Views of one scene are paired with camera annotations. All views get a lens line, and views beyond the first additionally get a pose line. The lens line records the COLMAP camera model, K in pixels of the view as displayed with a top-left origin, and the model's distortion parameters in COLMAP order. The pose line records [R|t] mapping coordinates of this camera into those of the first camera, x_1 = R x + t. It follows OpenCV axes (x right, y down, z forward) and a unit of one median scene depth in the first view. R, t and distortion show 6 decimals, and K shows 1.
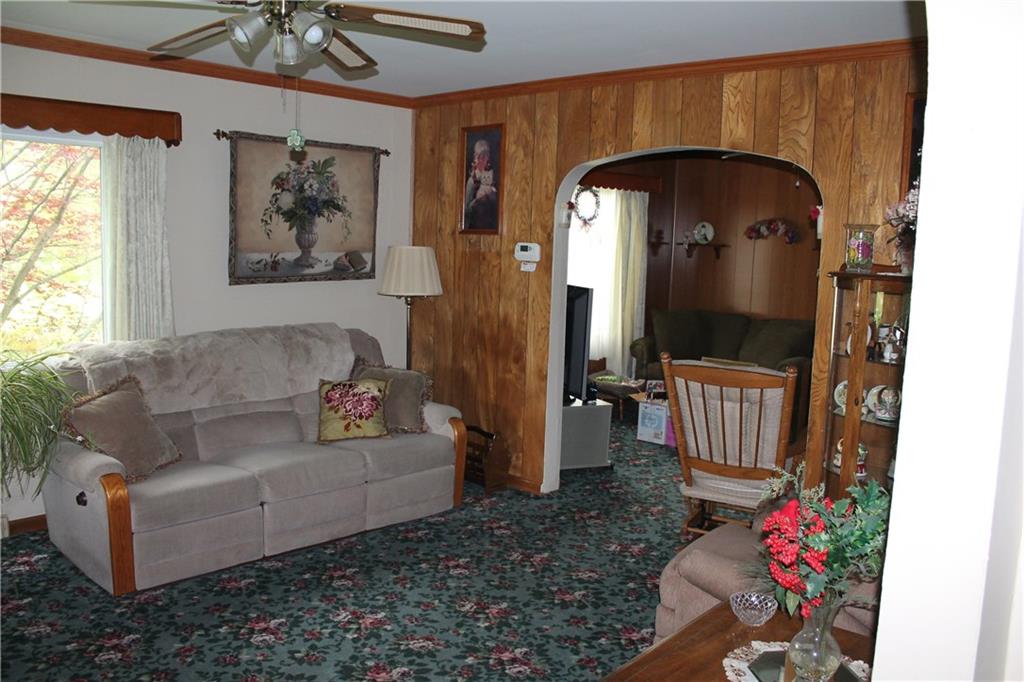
lens RADIAL K [[878.6, 0, 517.1], [0, 878.6, 343.3], [0, 0, 1]] dist [-0.103040, 0.009414]
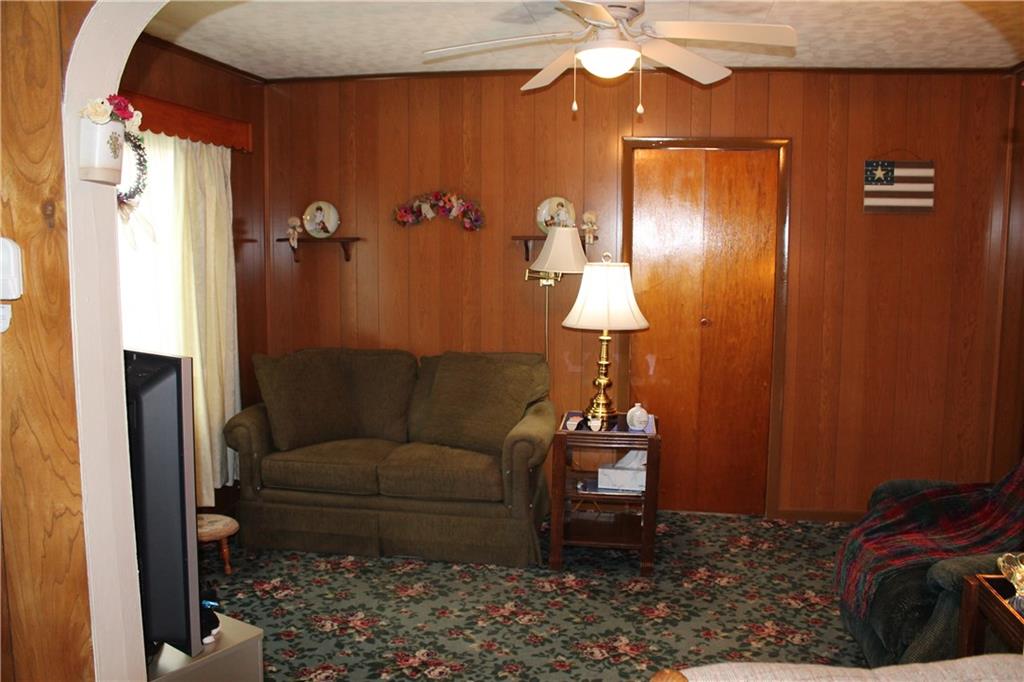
lens RADIAL K [[878.6, 0, 509.8], [0, 878.6, 335.5], [0, 0, 1]] dist [-0.103040, 0.009414]
pose [[0.858717, -0.088571, 0.504738, 0.014131], [0.094119, 0.995455, 0.014556, -0.045920], [-0.503733, 0.035005, 0.863150, 0.444226]]
